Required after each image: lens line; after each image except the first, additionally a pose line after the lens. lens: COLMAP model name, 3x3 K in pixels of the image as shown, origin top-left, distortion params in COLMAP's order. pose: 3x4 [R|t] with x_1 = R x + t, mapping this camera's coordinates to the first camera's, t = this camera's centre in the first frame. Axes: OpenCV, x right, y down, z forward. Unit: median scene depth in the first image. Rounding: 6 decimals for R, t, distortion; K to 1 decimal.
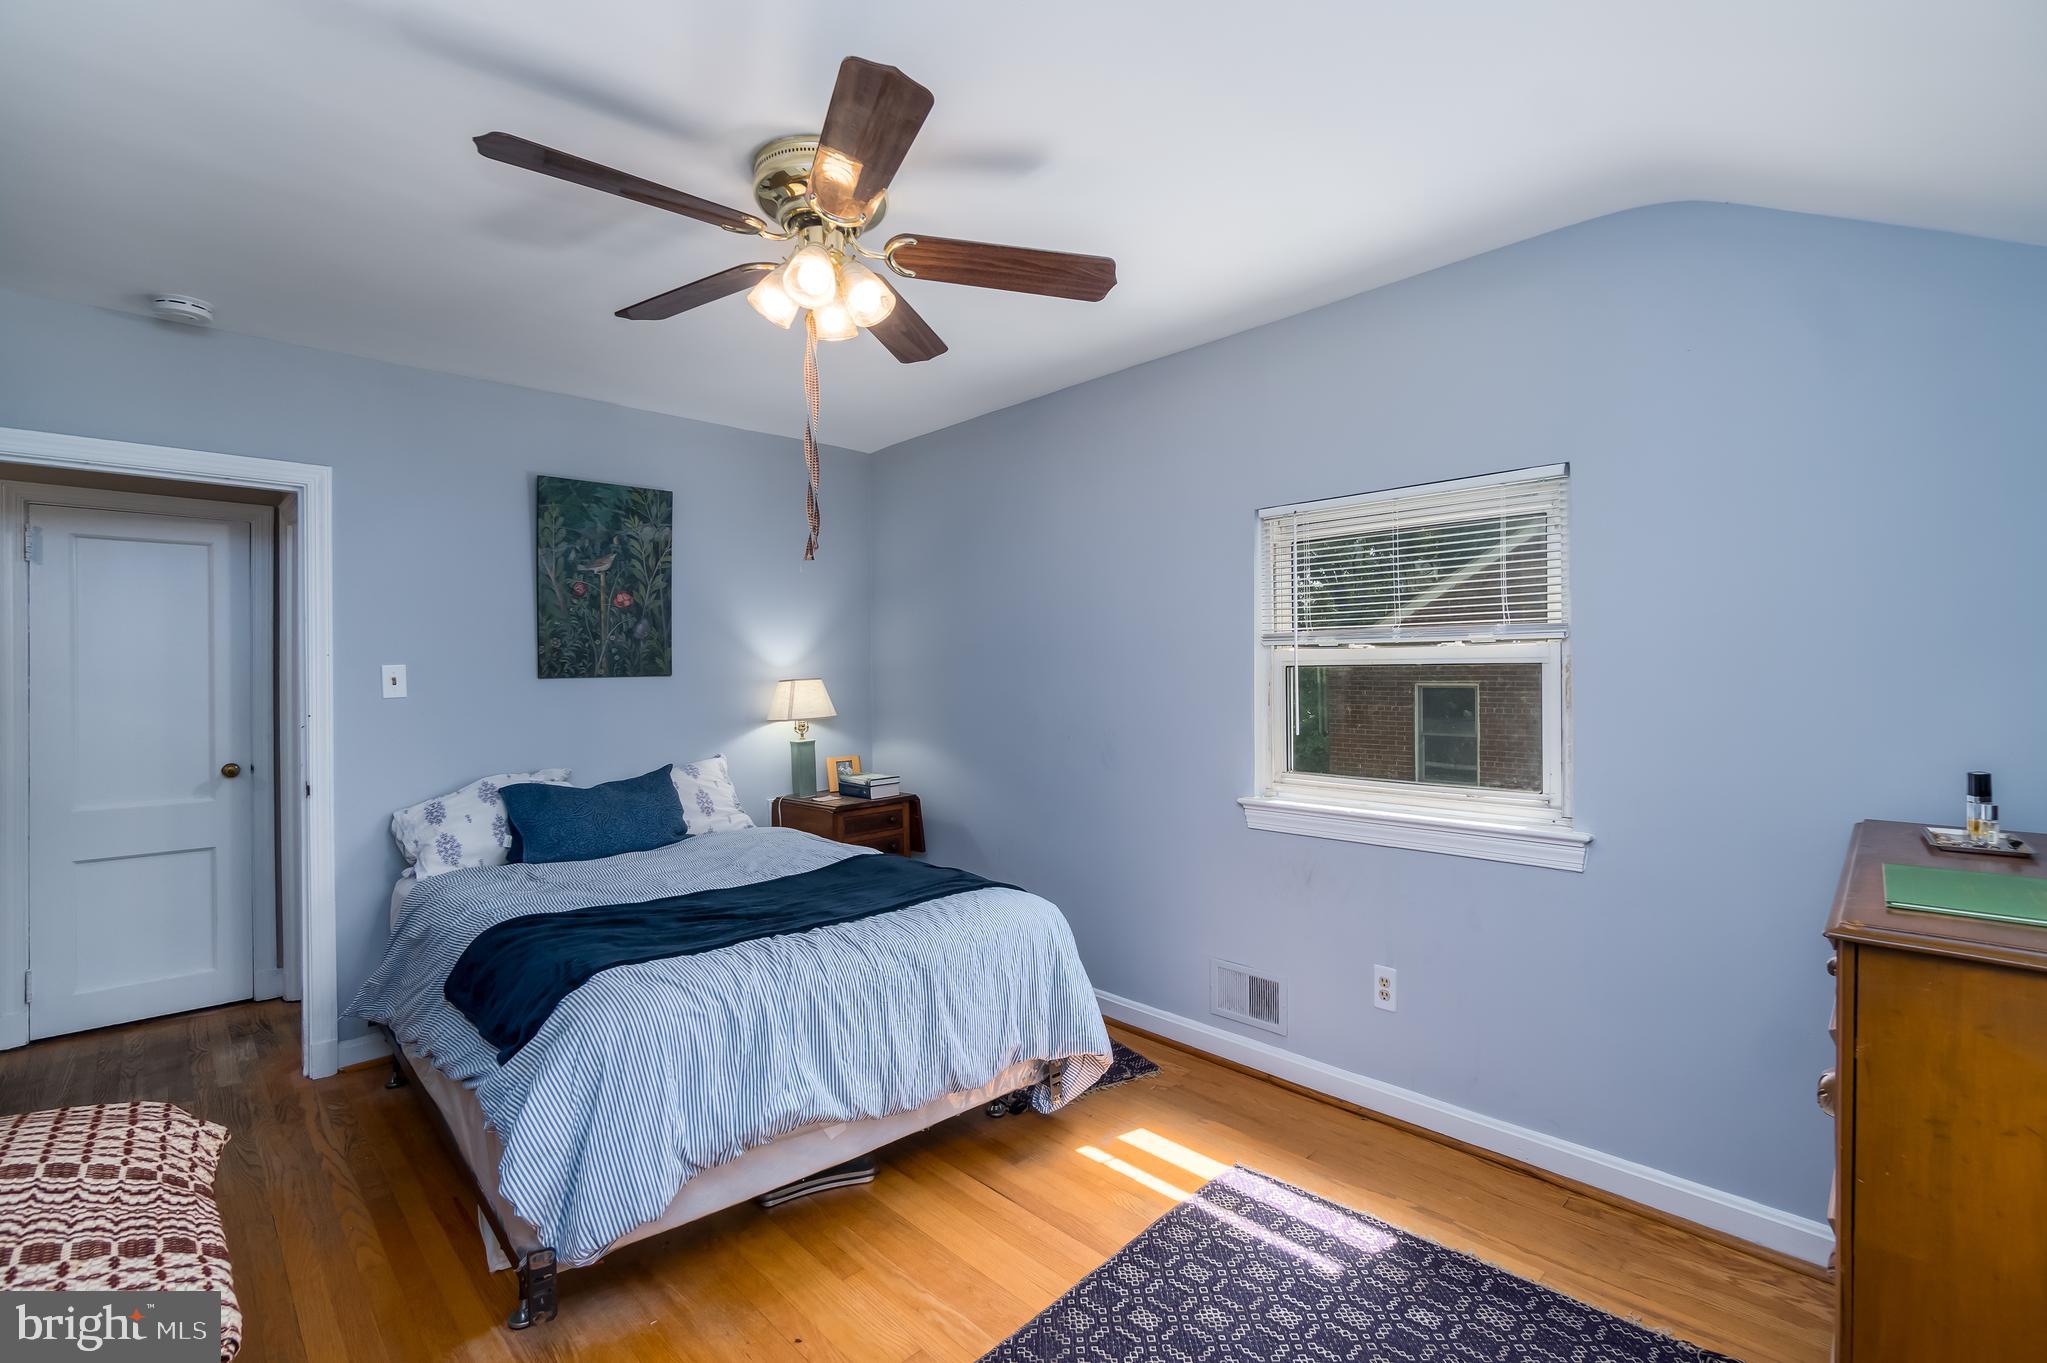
lens RADIAL K [[890.5, 0, 1017.6], [0, 890.5, 664.6], [0, 0, 1]] dist [-0.000401, 0.000158]
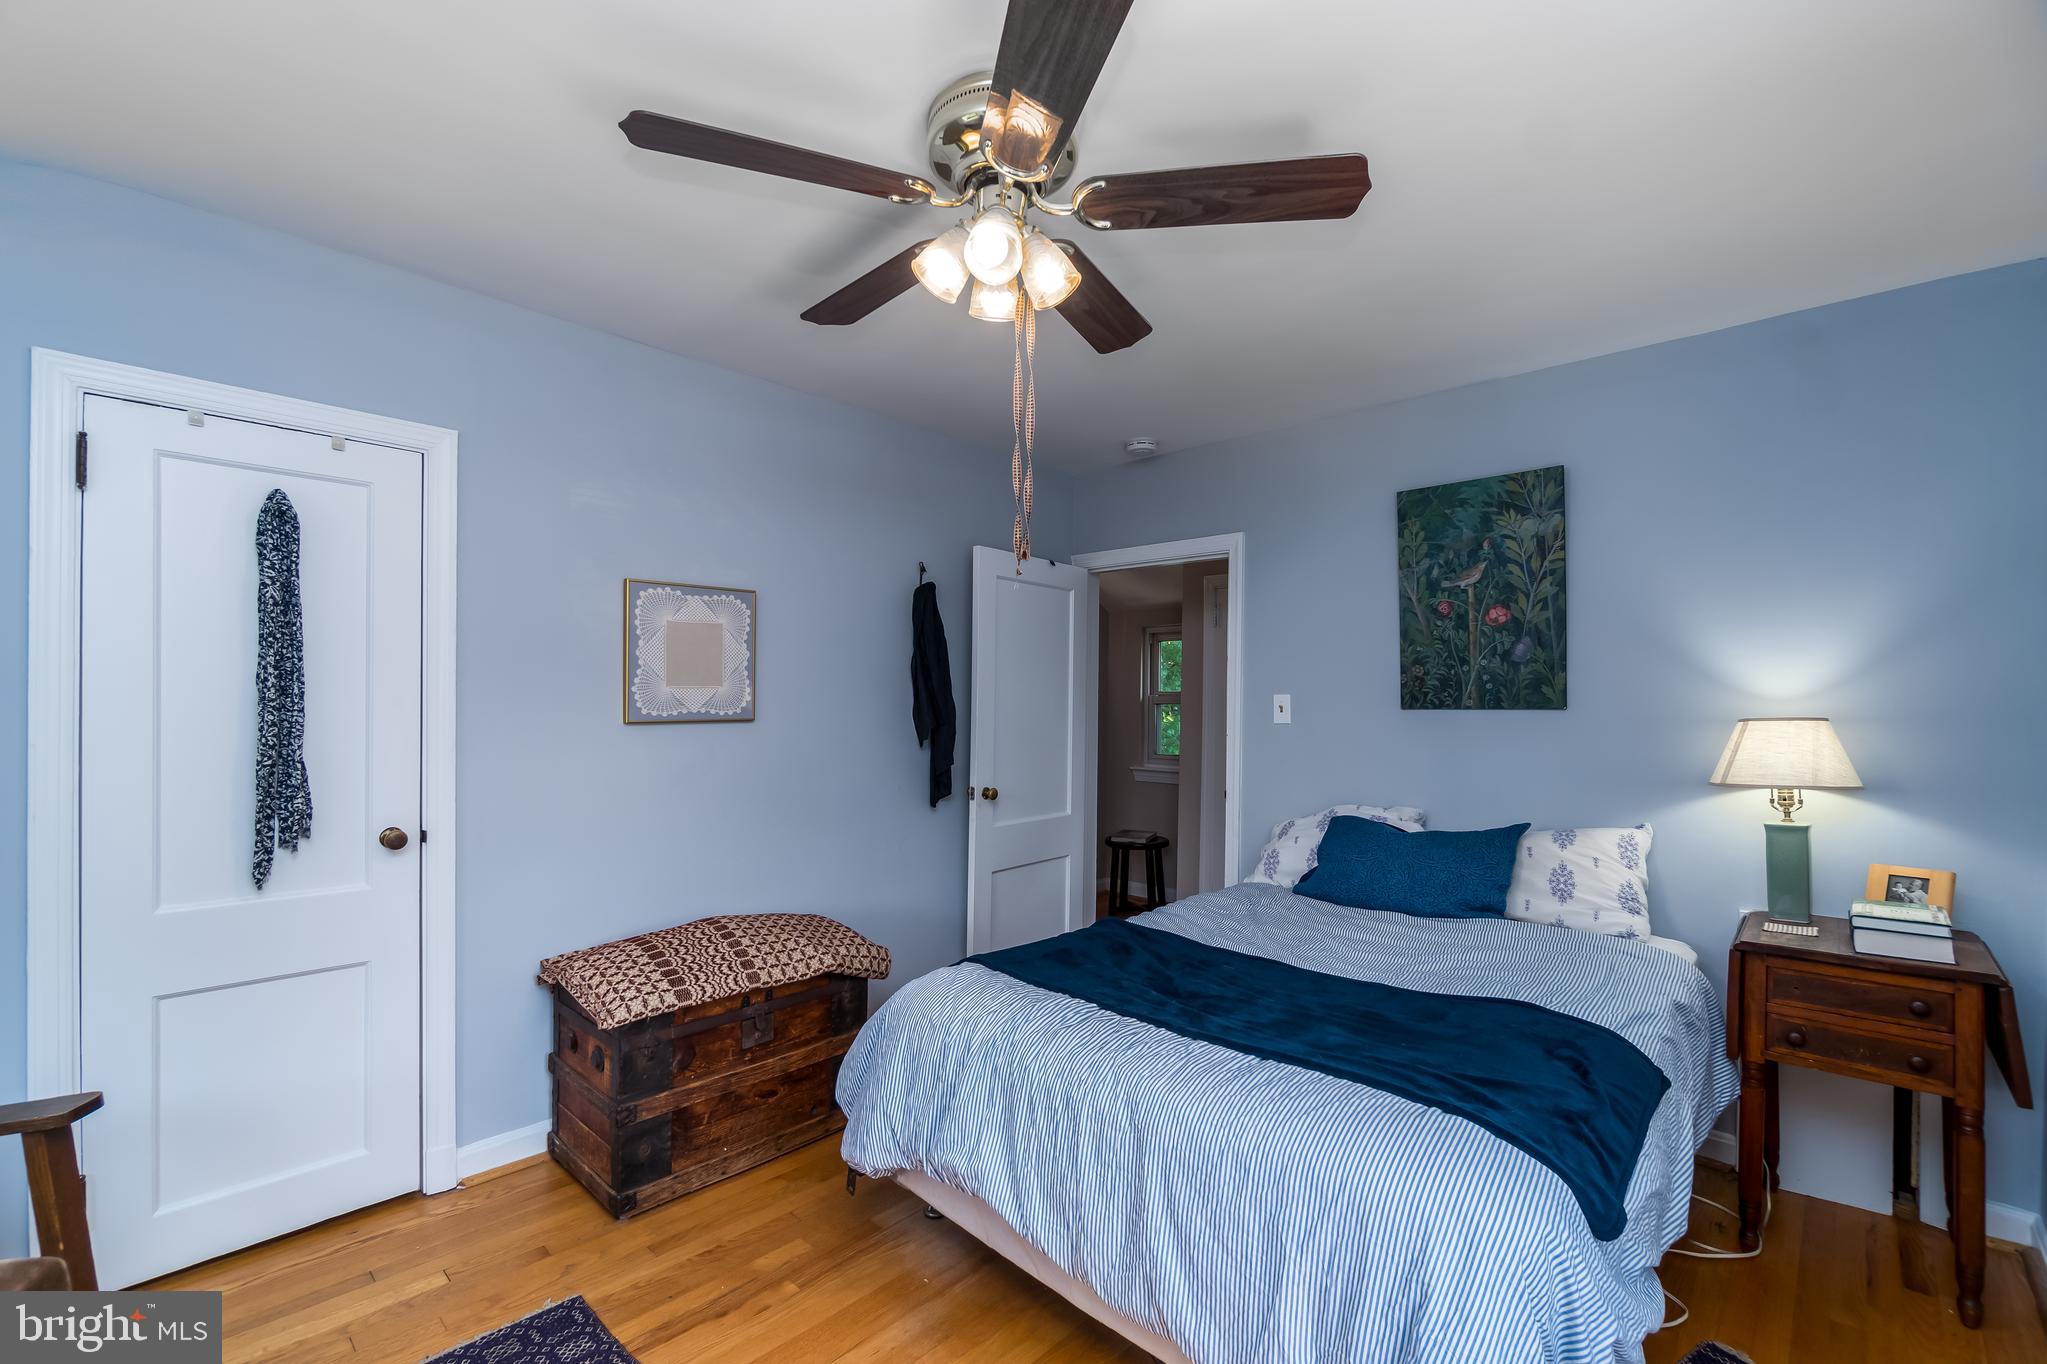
lens RADIAL K [[877.2, 0, 1018.0], [0, 877.2, 698.7], [0, 0, 1]] dist [-0.002374, -0.000335]
pose [[0.064785, 0.003745, -0.997892, 0.341507], [-0.000518, 0.999993, 0.003719, 0.001245], [0.997899, 0.000276, 0.064787, 0.515711]]
